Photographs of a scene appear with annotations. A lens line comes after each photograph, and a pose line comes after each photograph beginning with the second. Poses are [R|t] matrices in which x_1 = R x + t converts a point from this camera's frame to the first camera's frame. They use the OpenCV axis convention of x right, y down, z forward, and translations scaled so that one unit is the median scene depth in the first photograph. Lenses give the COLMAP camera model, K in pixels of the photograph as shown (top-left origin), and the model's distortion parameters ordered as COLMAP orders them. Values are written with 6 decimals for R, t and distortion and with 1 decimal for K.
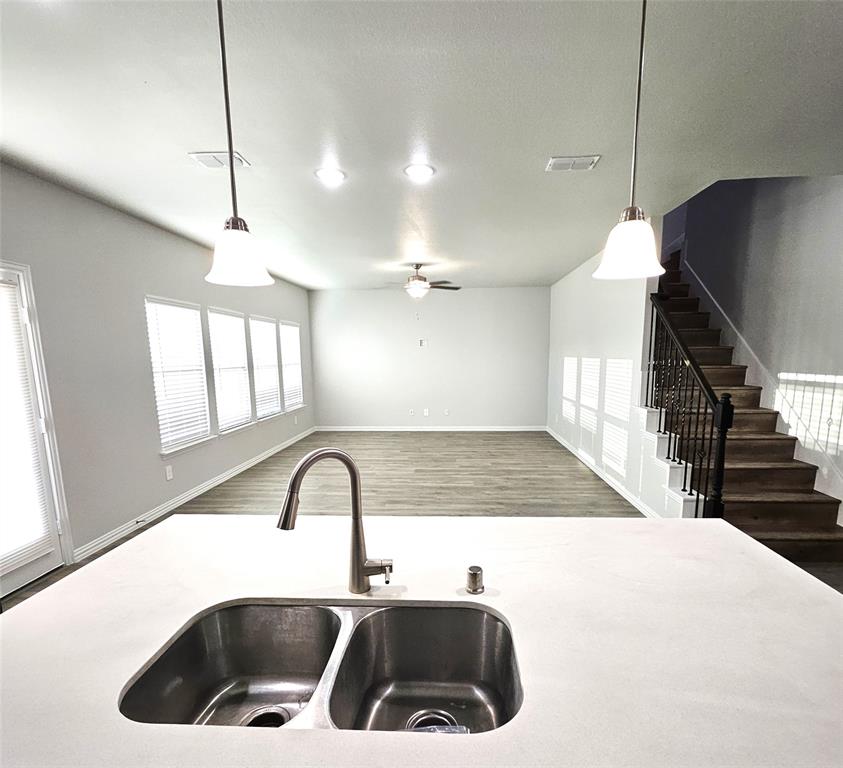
lens RADIAL K [[446.1, 0, 434.9], [0, 446.1, 425.8], [0, 0, 1]] dist [-0.002158, -0.000903]
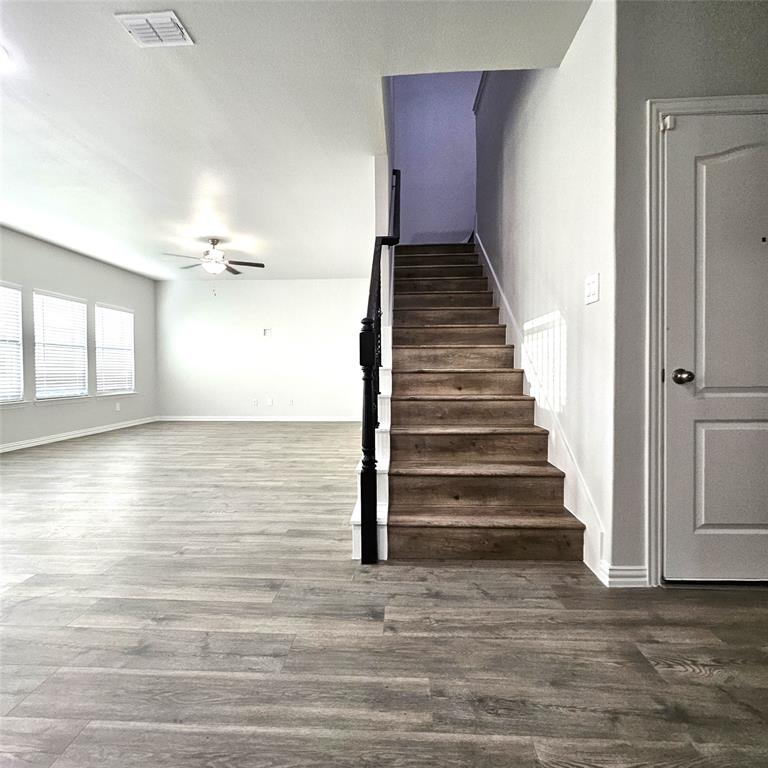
lens RADIAL K [[399.3, 0, 384.2], [0, 399.3, 377.2], [0, 0, 1]] dist [0.008954, -0.002207]
pose [[0.999991, 0.003912, 0.001505, 0.402171], [-0.003661, 0.990033, -0.140788, 0.068684], [-0.002041, 0.140781, 0.990039, 0.209281]]
